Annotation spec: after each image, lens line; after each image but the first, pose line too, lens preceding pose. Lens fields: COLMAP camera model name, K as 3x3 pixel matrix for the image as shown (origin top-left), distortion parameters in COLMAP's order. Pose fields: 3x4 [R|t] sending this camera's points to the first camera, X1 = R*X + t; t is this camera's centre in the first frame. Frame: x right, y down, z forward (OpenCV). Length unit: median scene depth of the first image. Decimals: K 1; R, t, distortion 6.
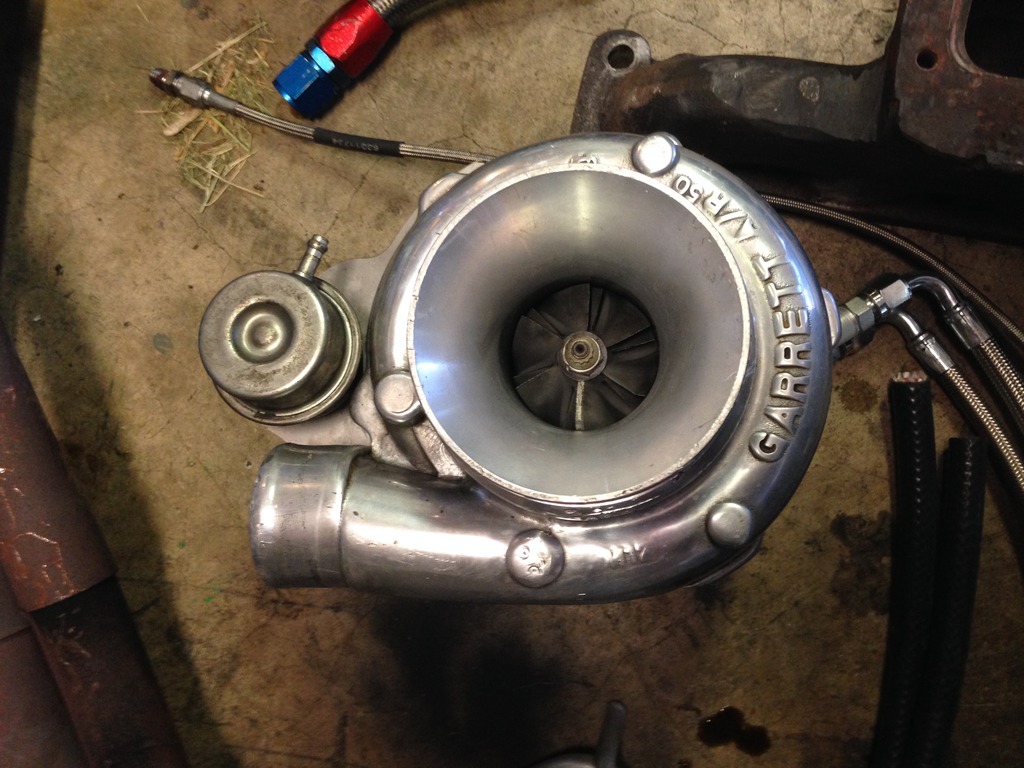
lens RADIAL K [[941.8, 0, 512.0], [0, 941.8, 384.0], [0, 0, 1]] dist [0.167004, -0.273509]
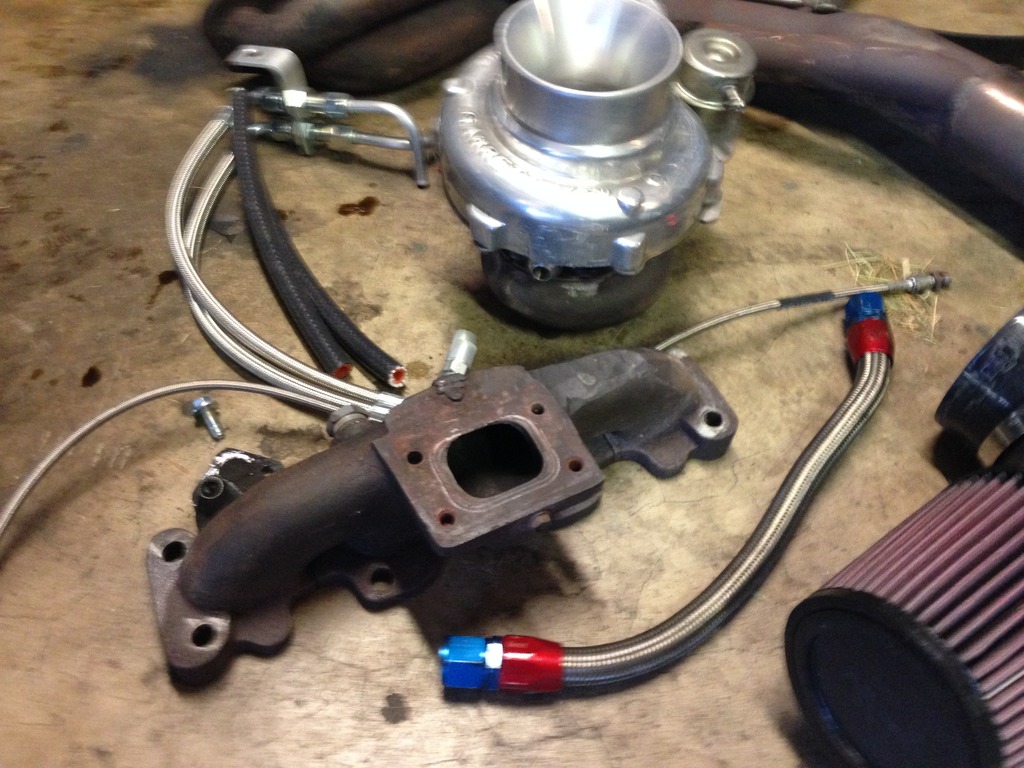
lens RADIAL K [[941.8, 0, 512.0], [0, 941.8, 384.0], [0, 0, 1]] dist [0.167004, -0.273509]
pose [[-0.769305, 0.548232, -0.328043, 0.720173], [-0.631036, -0.571818, 0.524231, -0.816759], [0.099820, 0.610300, 0.785856, -0.068219]]
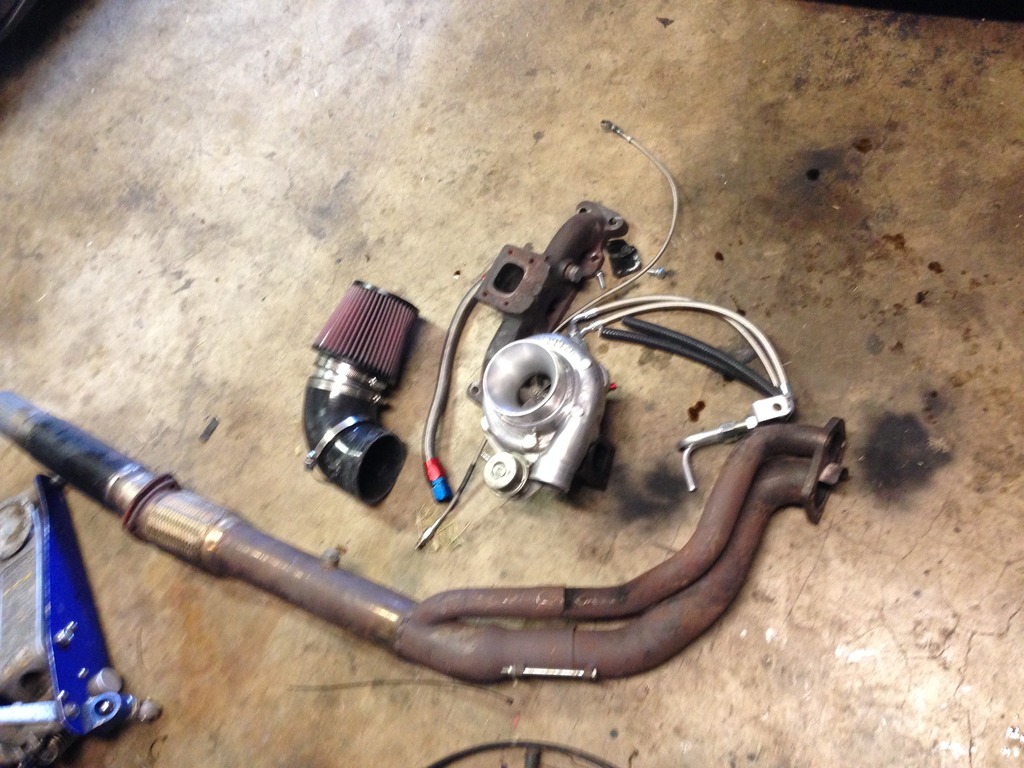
lens RADIAL K [[941.8, 0, 512.0], [0, 941.8, 384.0], [0, 0, 1]] dist [0.167004, -0.273509]
pose [[0.376063, -0.866347, 0.328663, -0.826725], [0.889242, 0.237745, -0.390801, 0.948931], [0.260431, 0.439227, 0.859800, -1.595569]]
